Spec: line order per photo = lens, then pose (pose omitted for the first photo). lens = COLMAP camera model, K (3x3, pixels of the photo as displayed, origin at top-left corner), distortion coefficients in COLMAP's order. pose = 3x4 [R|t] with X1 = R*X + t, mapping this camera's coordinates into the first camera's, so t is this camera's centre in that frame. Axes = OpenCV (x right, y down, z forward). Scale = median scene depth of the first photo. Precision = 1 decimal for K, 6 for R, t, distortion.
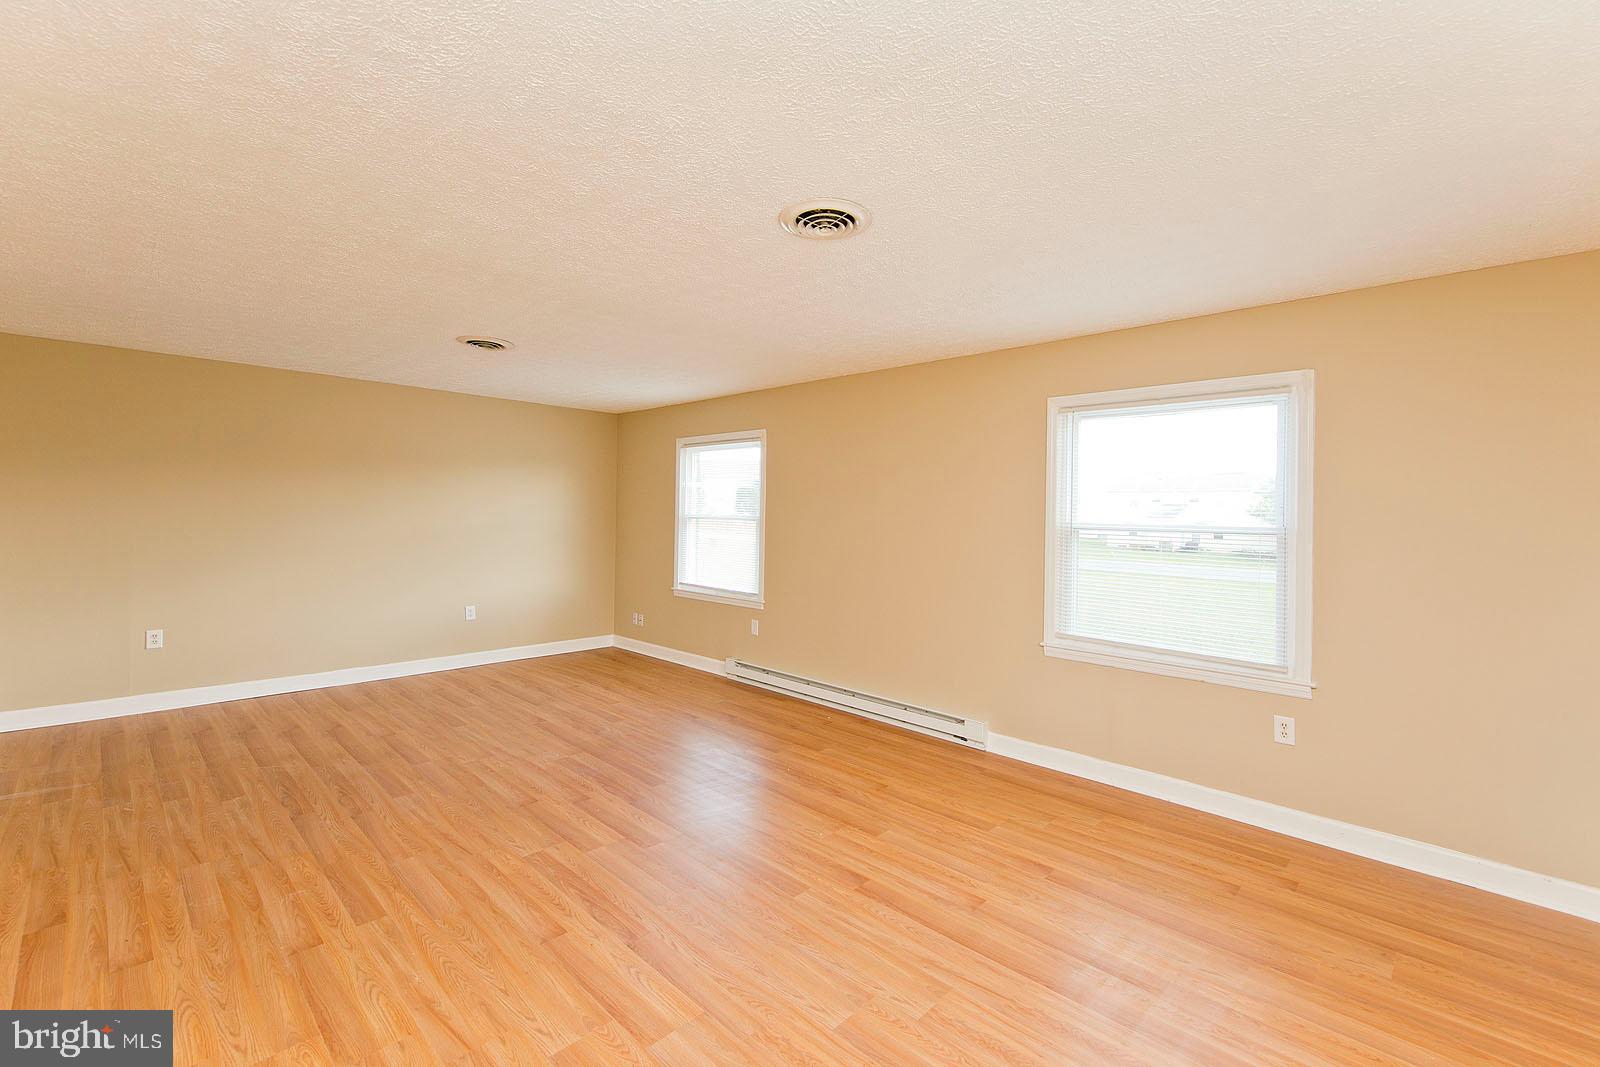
lens RADIAL K [[677.7, 0, 797.4], [0, 677.7, 508.6], [0, 0, 1]] dist [0.004045, -0.000225]
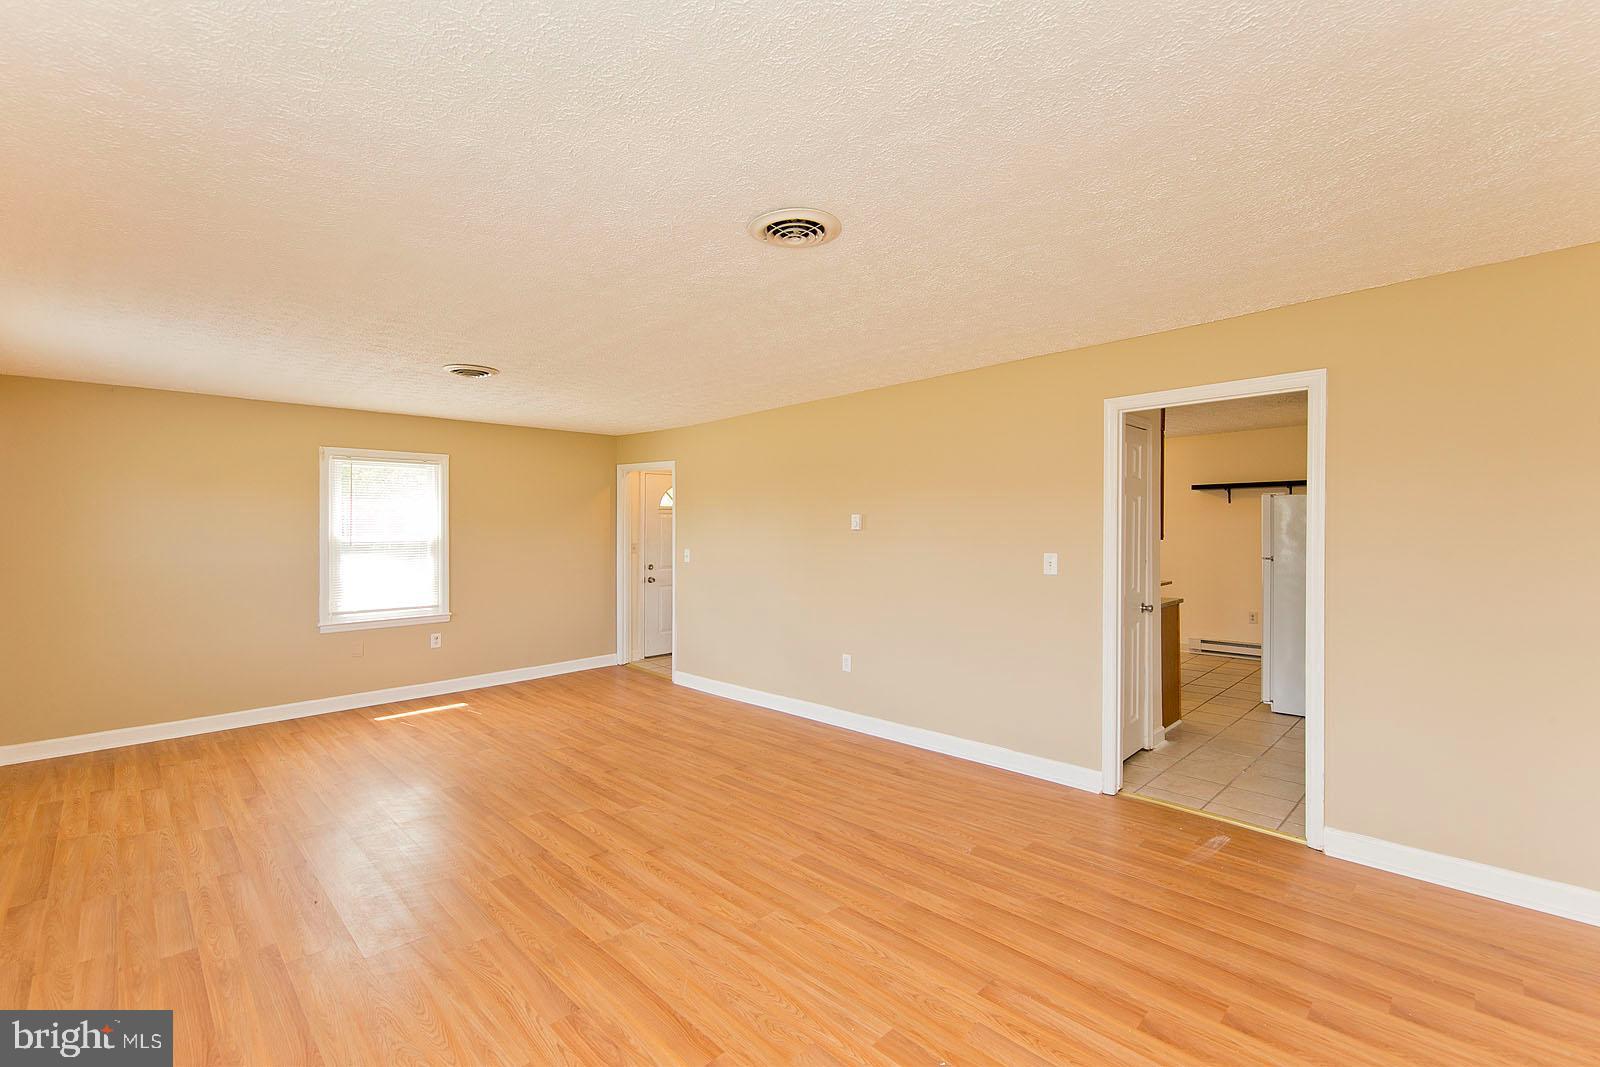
lens RADIAL K [[691.5, 0, 775.1], [0, 691.5, 526.5], [0, 0, 1]] dist [0.015520, 0.000131]
pose [[-0.999082, -0.009765, 0.041711, -0.545411], [-0.010245, 0.999884, -0.011300, 0.002197], [-0.041596, -0.011717, -0.999066, 1.785093]]
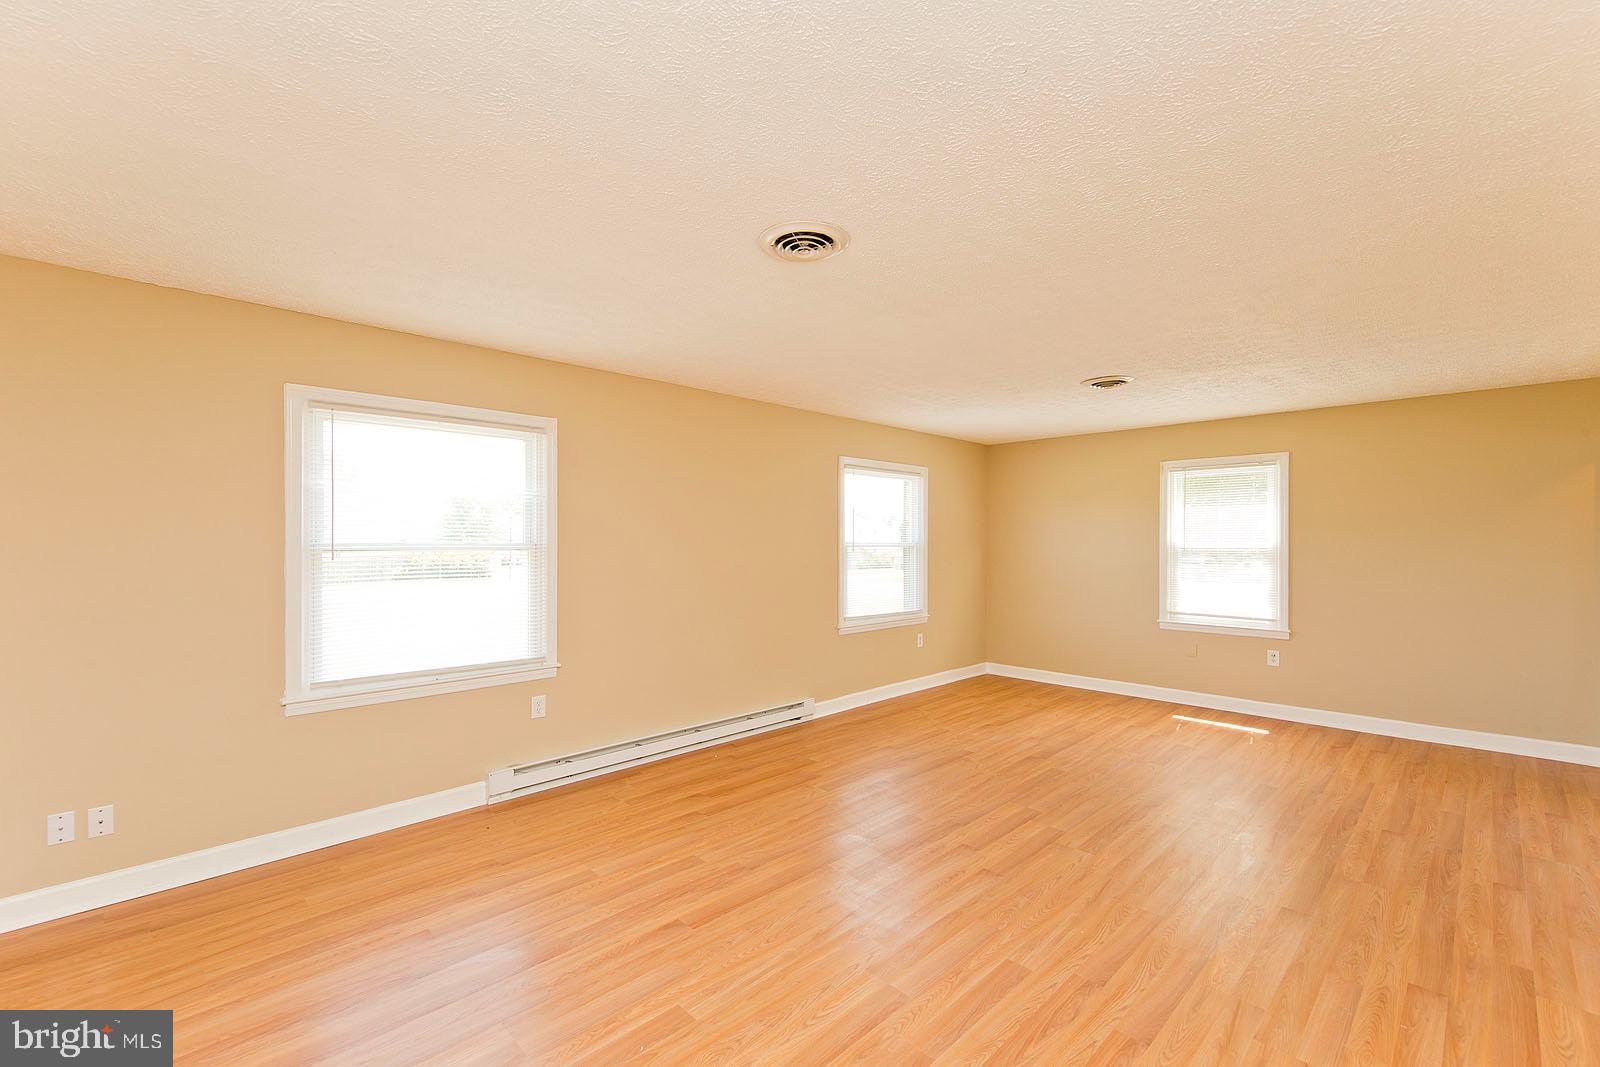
lens RADIAL K [[684.6, 0, 821.1], [0, 684.6, 531.1], [0, 0, 1]] dist [0.008073, -0.000612]
pose [[0.008749, -0.005145, 0.999948, -1.182973], [-0.008218, 0.999953, 0.005216, -0.011861], [-0.999928, -0.008263, 0.008707, 1.117673]]
